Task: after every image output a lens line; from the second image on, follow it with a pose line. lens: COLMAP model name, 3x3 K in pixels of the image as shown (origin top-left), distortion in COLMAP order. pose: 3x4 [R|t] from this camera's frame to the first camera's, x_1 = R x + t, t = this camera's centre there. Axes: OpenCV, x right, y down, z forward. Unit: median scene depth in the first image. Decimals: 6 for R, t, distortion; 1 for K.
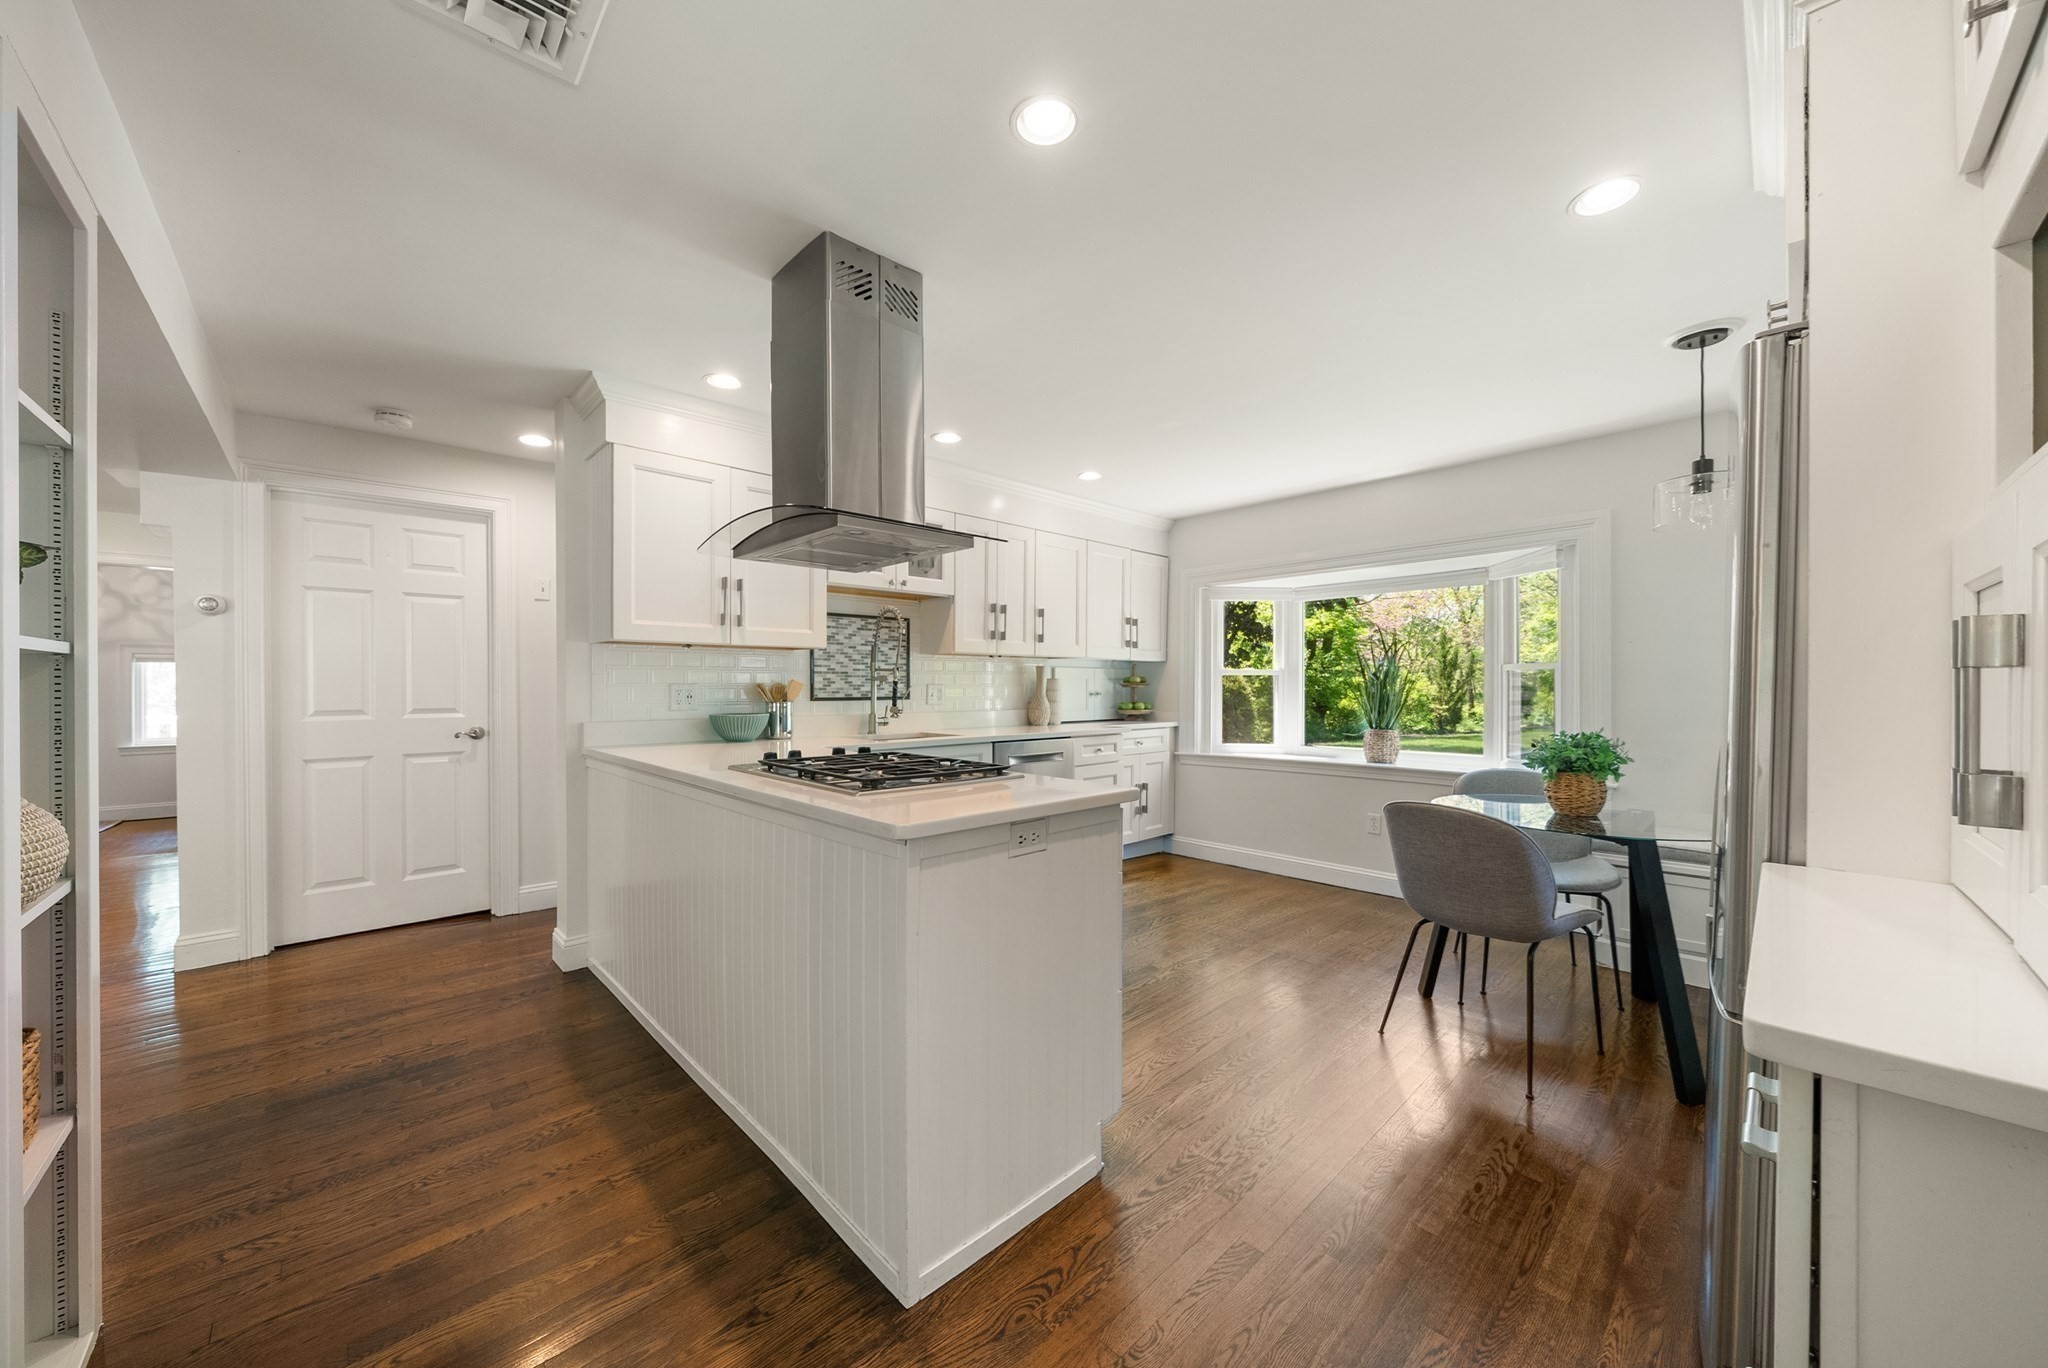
lens RADIAL K [[713.1, 0, 1028.9], [0, 713.1, 686.4], [0, 0, 1]] dist [0.000534, -0.000189]
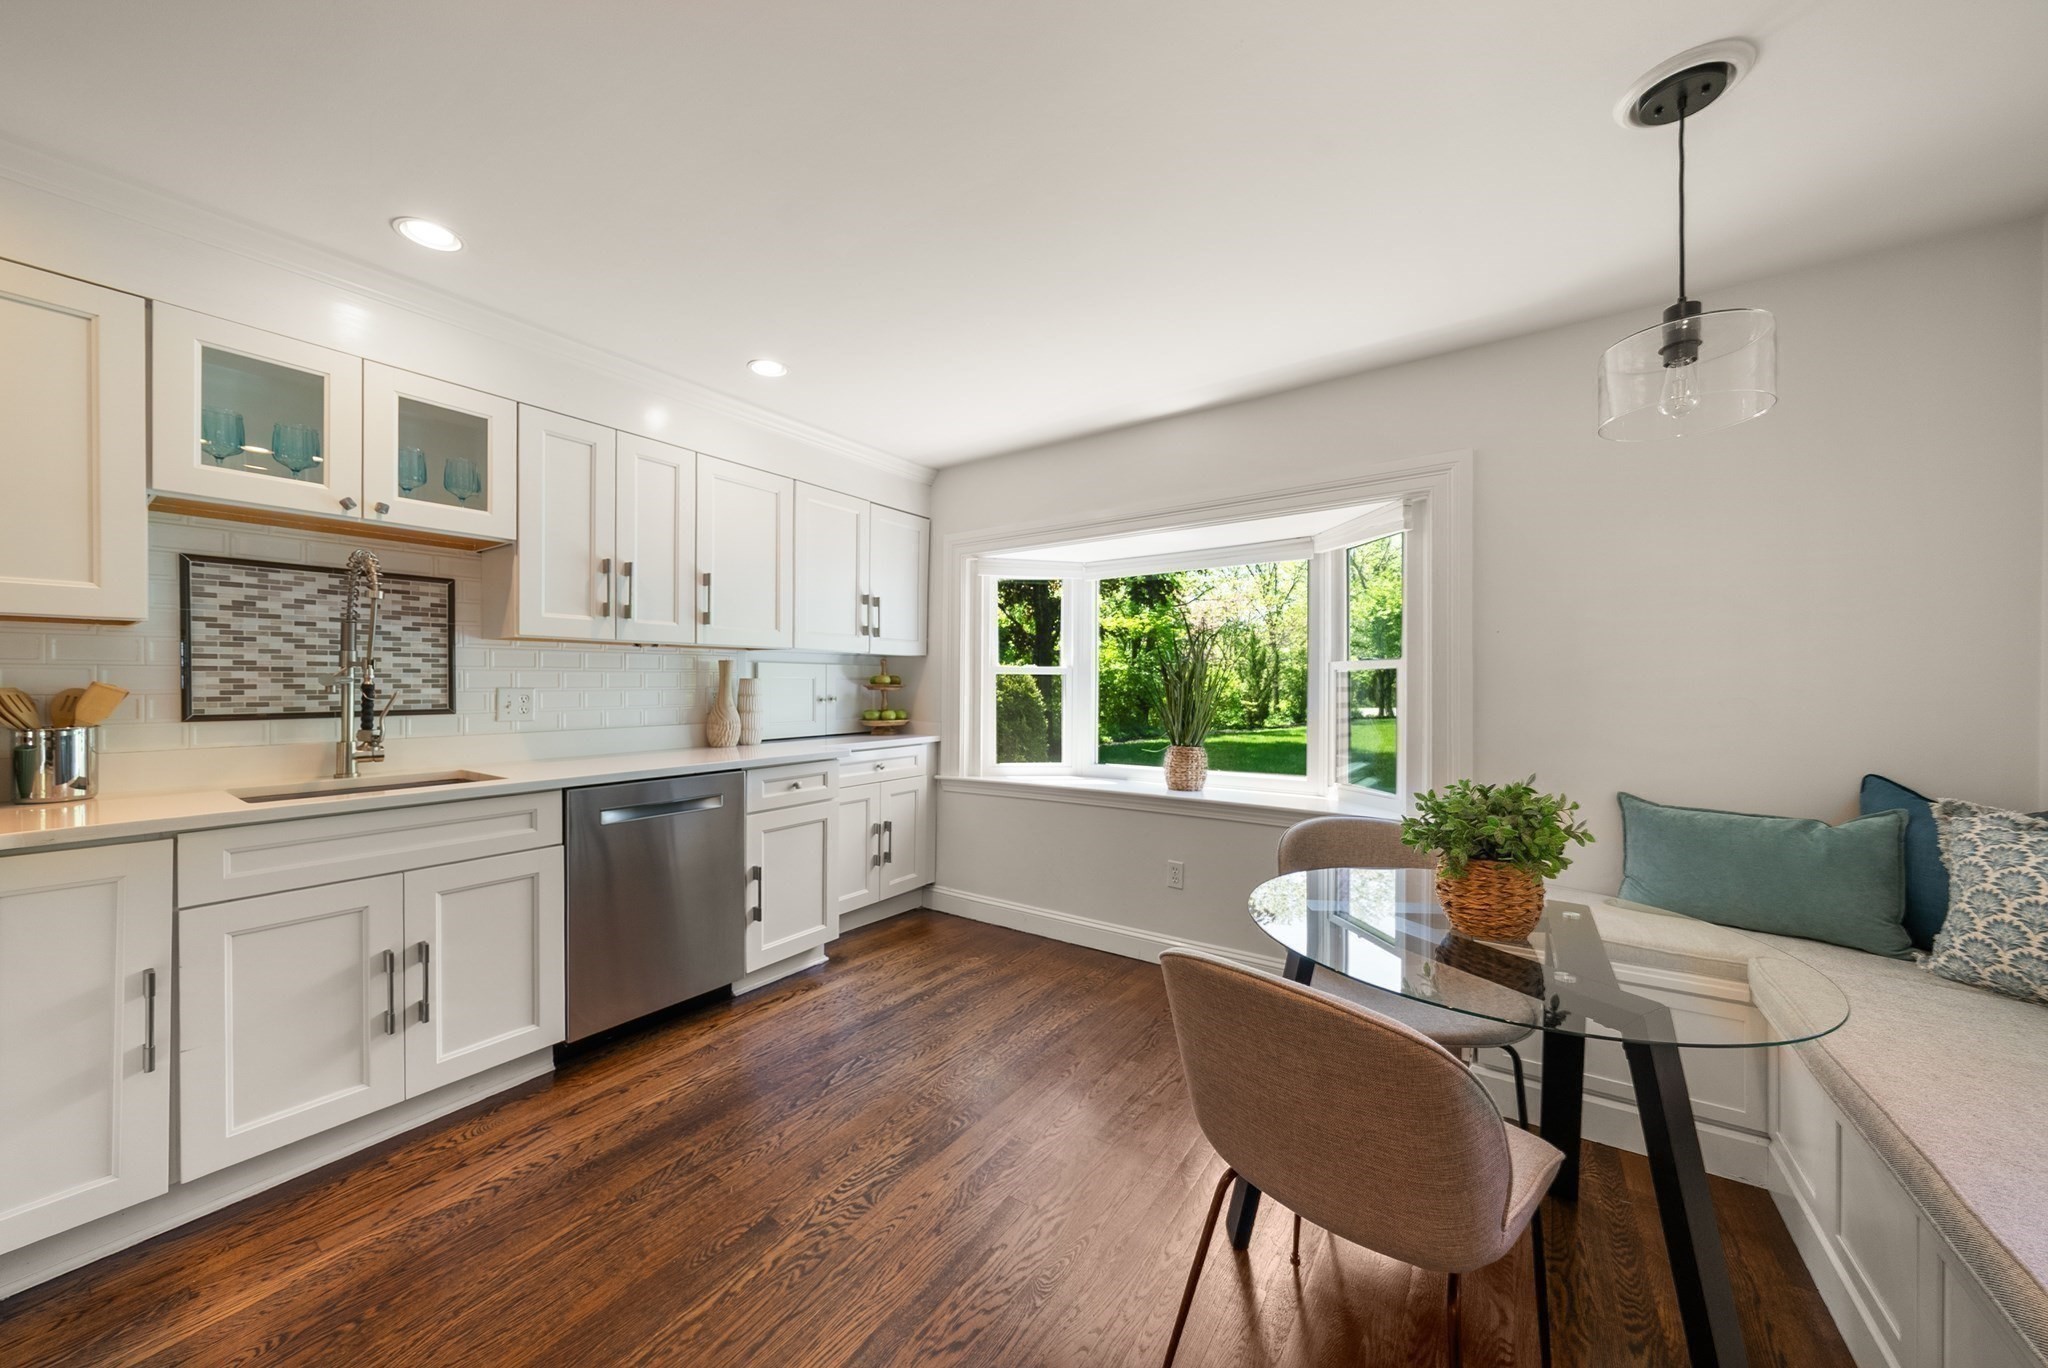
lens RADIAL K [[713.1, 0, 1022.2], [0, 713.1, 690.0], [0, 0, 1]] dist [0.000534, -0.000189]
pose [[0.977158, -0.001866, 0.212507, 0.154088], [-0.000019, 0.999961, 0.008868, -0.006330], [-0.212515, -0.008670, 0.977119, 0.279242]]
